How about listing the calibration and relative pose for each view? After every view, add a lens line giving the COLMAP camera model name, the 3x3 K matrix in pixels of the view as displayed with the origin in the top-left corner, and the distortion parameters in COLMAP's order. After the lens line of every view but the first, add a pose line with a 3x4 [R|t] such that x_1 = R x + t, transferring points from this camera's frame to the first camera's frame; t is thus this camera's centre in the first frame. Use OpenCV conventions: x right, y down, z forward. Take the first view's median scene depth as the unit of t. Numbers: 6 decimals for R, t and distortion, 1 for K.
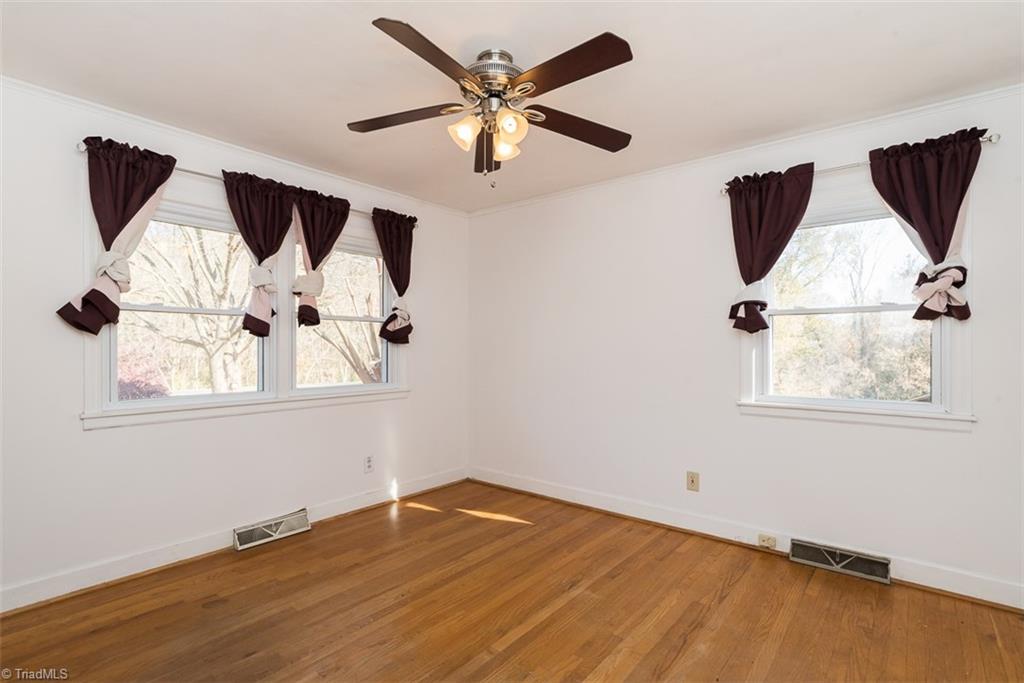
lens RADIAL K [[496.9, 0, 507.3], [0, 496.9, 344.9], [0, 0, 1]] dist [0.000597, 0.000673]
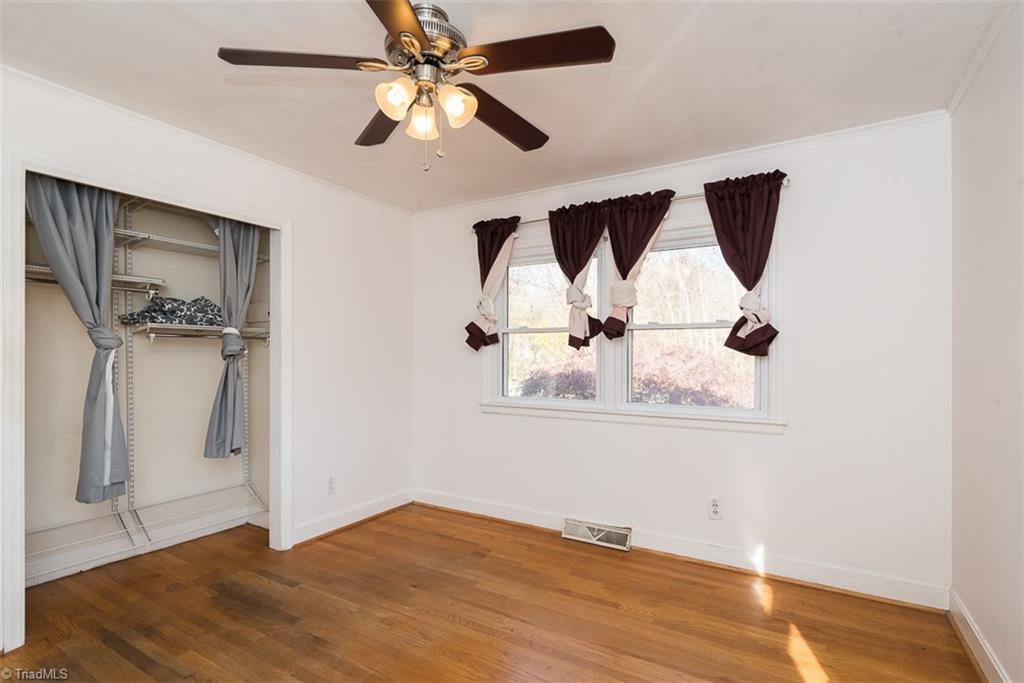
lens RADIAL K [[497.2, 0, 507.2], [0, 497.2, 353.3], [0, 0, 1]] dist [-0.000907, -0.000209]
pose [[0.141246, -0.012010, -0.989902, 0.559846], [-0.003304, 0.999915, -0.012603, 0.005588], [0.989969, 0.005051, 0.141195, 0.690071]]
